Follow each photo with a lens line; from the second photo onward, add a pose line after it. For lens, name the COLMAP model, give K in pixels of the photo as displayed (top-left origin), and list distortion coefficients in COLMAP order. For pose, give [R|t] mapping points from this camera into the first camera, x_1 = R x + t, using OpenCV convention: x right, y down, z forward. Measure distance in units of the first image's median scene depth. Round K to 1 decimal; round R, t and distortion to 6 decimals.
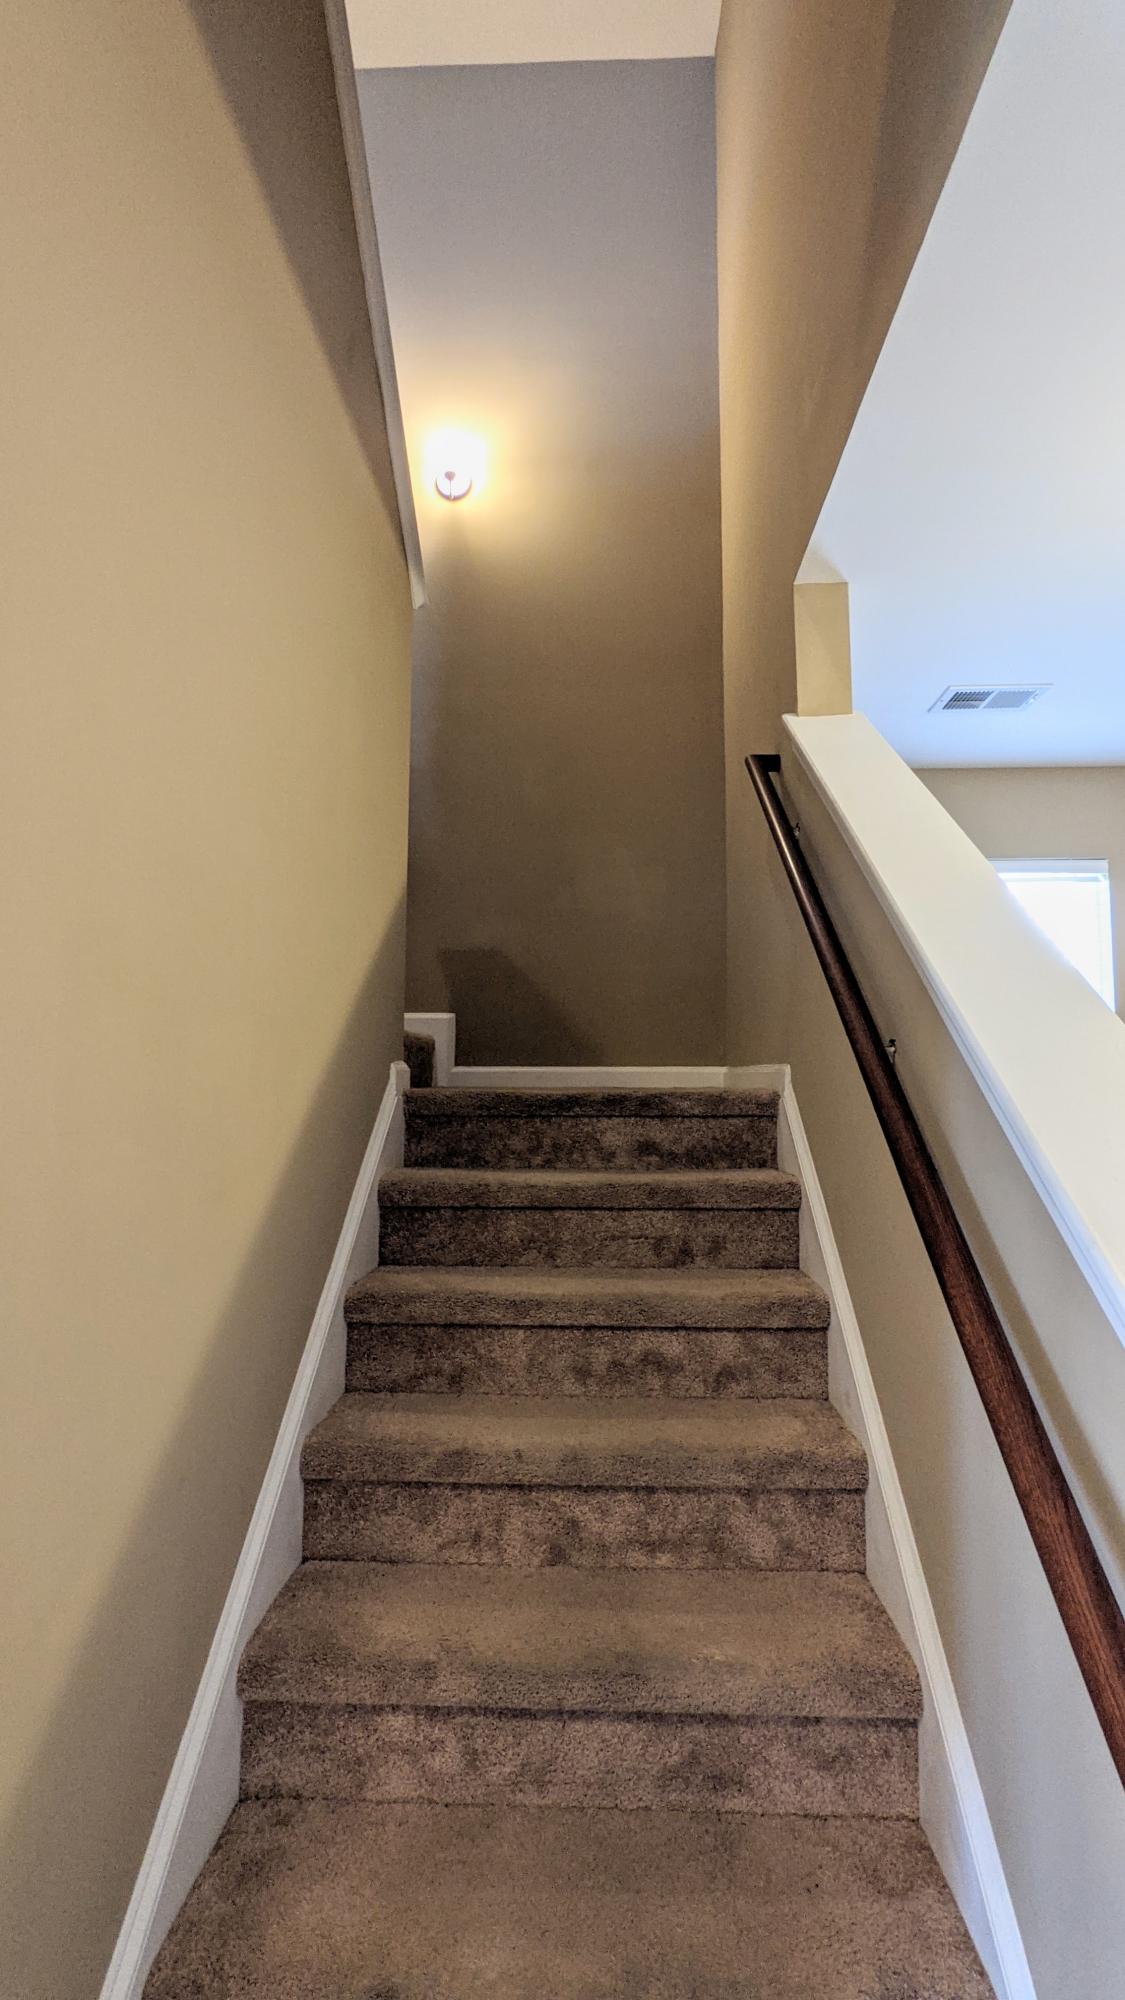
lens RADIAL K [[967.0, 0, 558.5], [0, 967.0, 1004.1], [0, 0, 1]] dist [-0.000020, -0.000448]
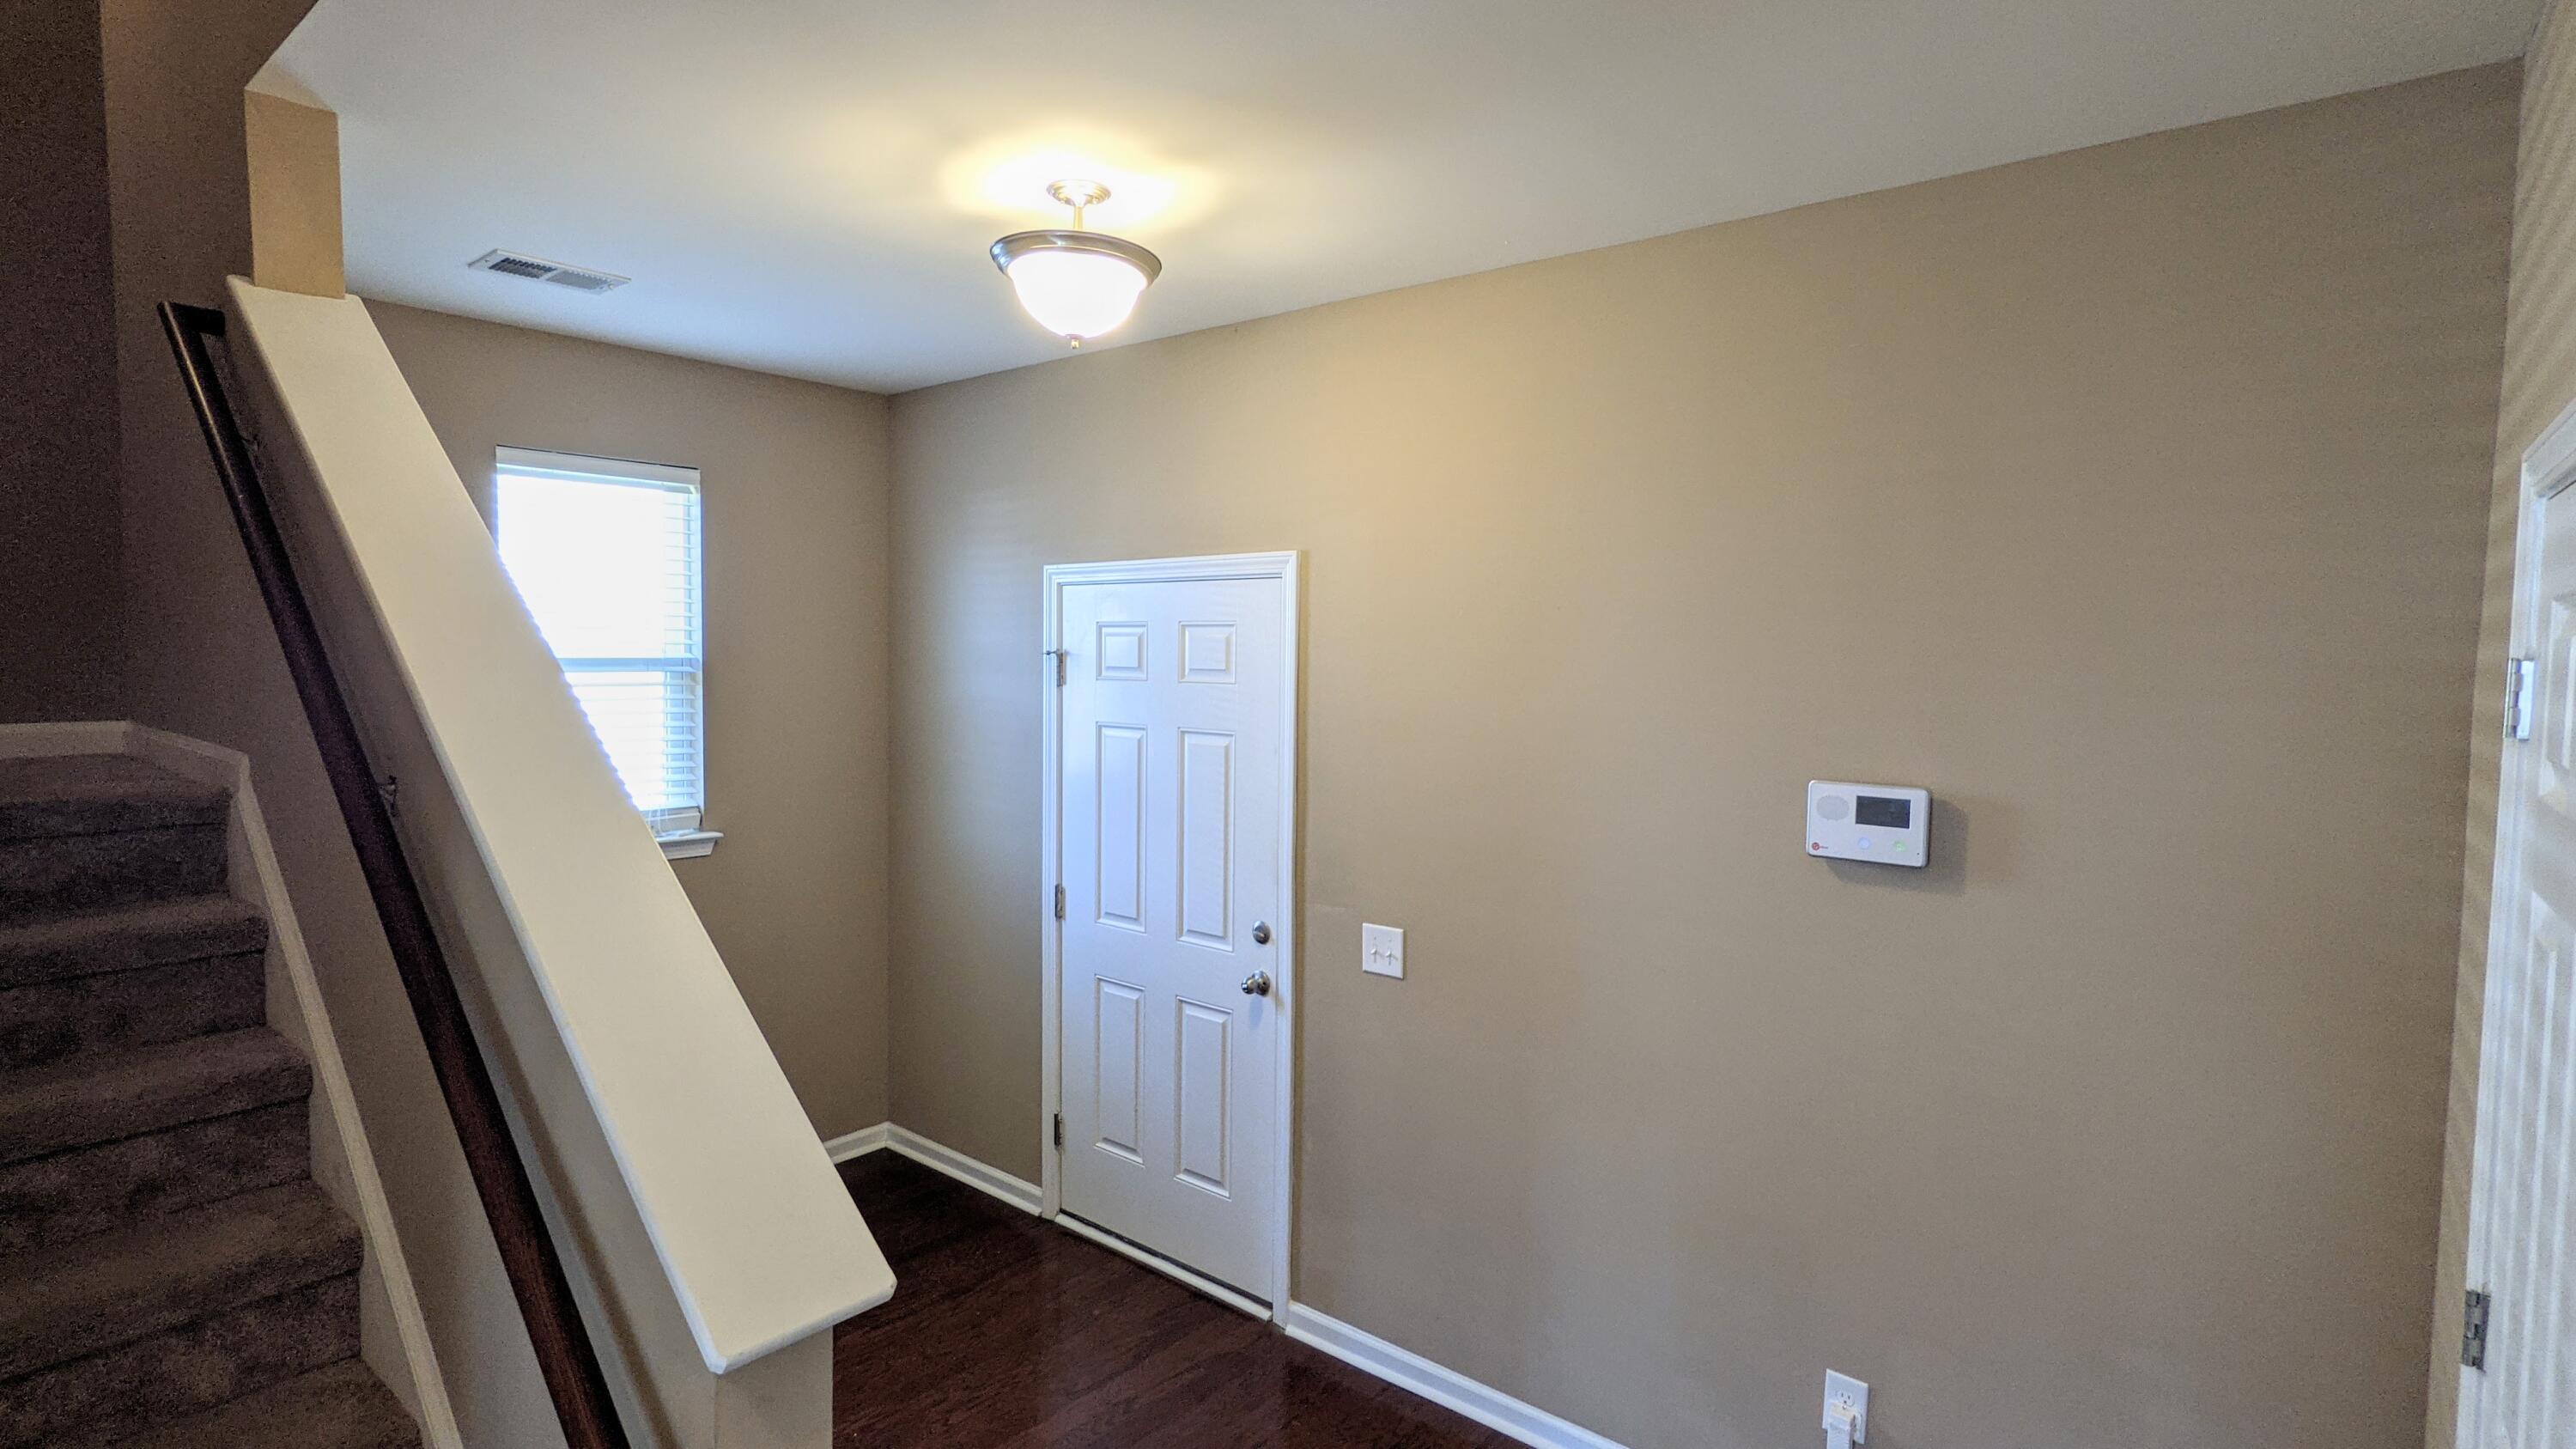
lens RADIAL K [[1245.7, 0, 1287.0], [0, 1245.7, 715.6], [0, 0, 1]] dist [-0.000020, -0.000448]
pose [[0.600708, -0.039176, 0.798508, -0.050092], [-0.069128, 0.992513, 0.100698, -0.133513], [-0.796475, -0.115689, 0.593502, -0.228710]]
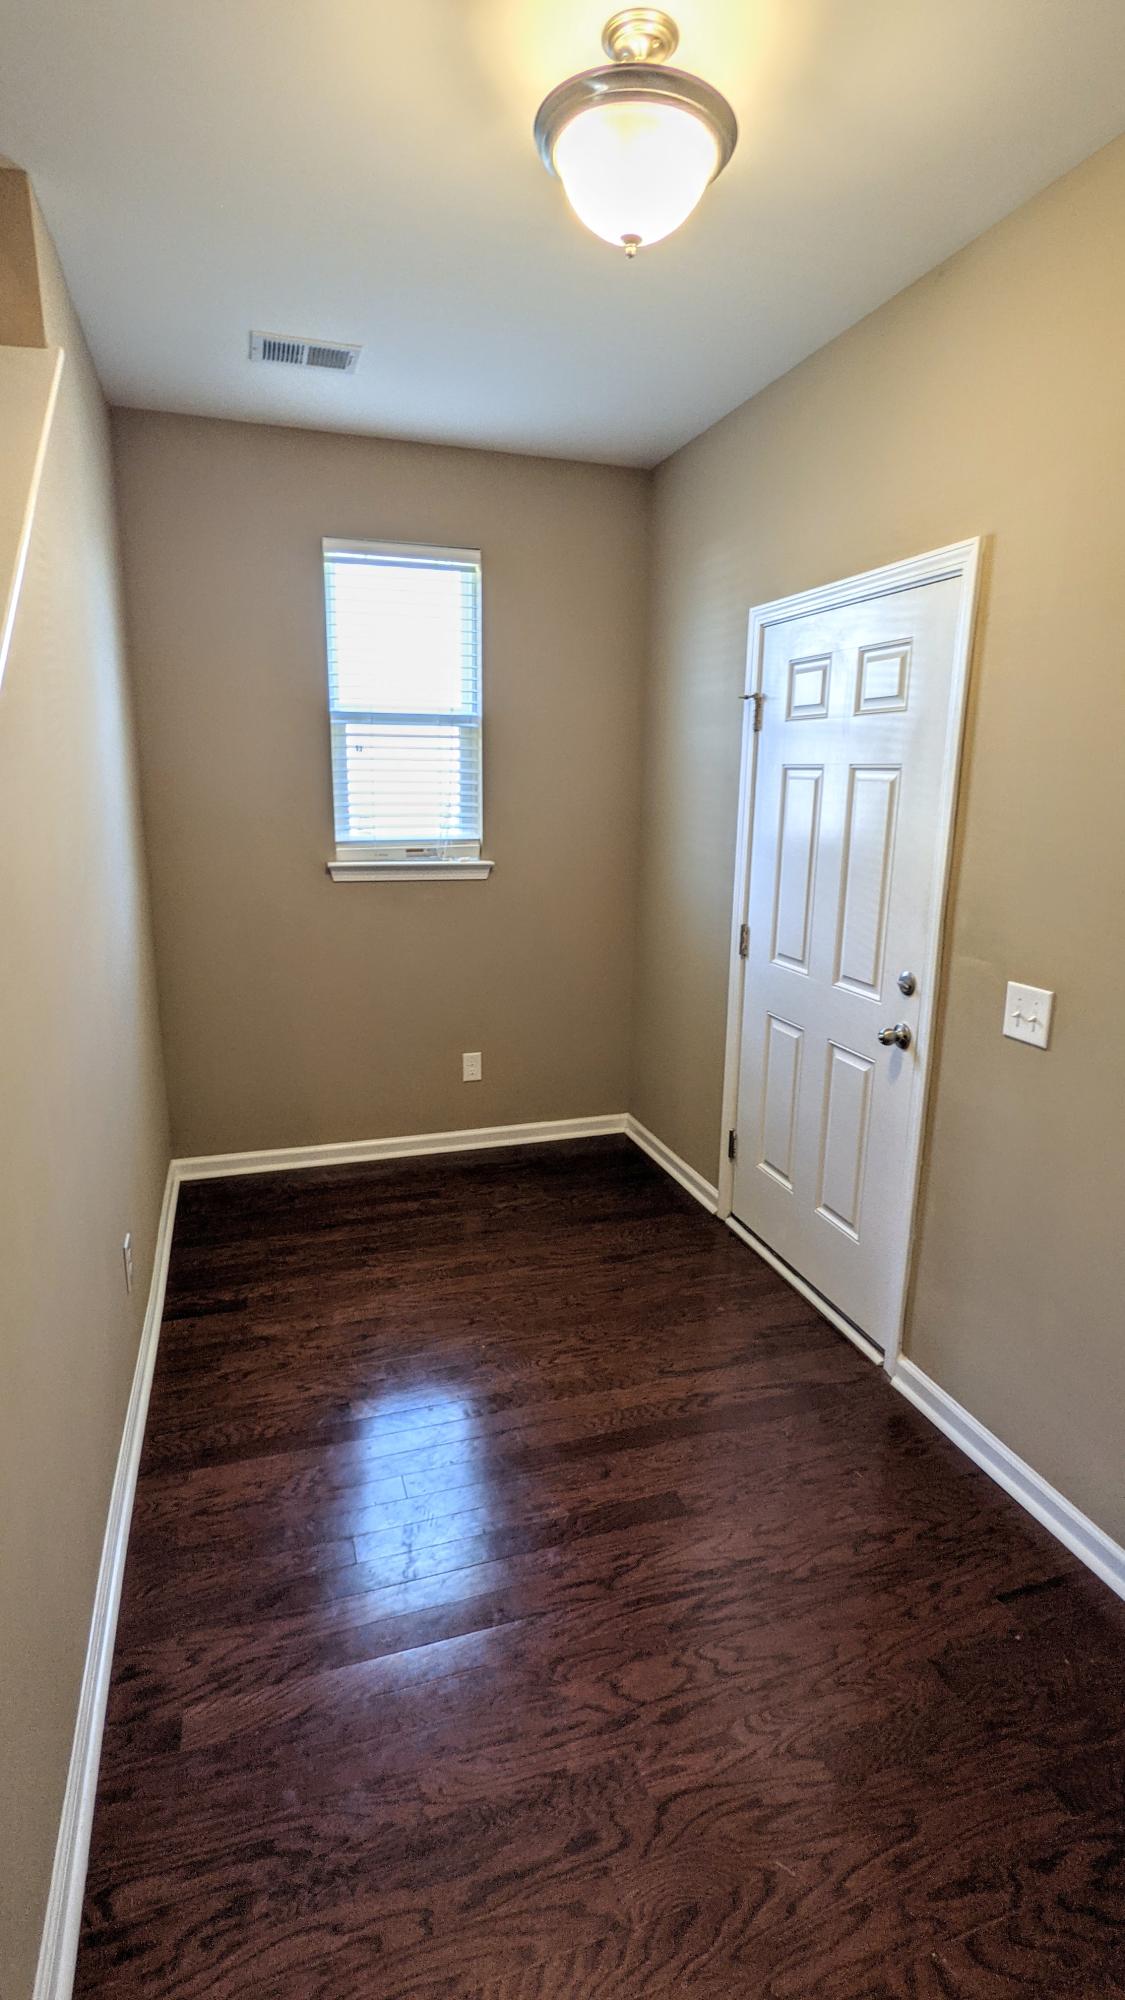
lens RADIAL K [[967.0, 0, 565.2], [0, 967.0, 994.9], [0, 0, 1]] dist [-0.000020, -0.000448]
pose [[0.932778, -0.076211, 0.352303, 0.425887], [-0.033966, 0.954459, 0.296403, -0.004661], [-0.358847, -0.288445, 0.887710, -0.171276]]
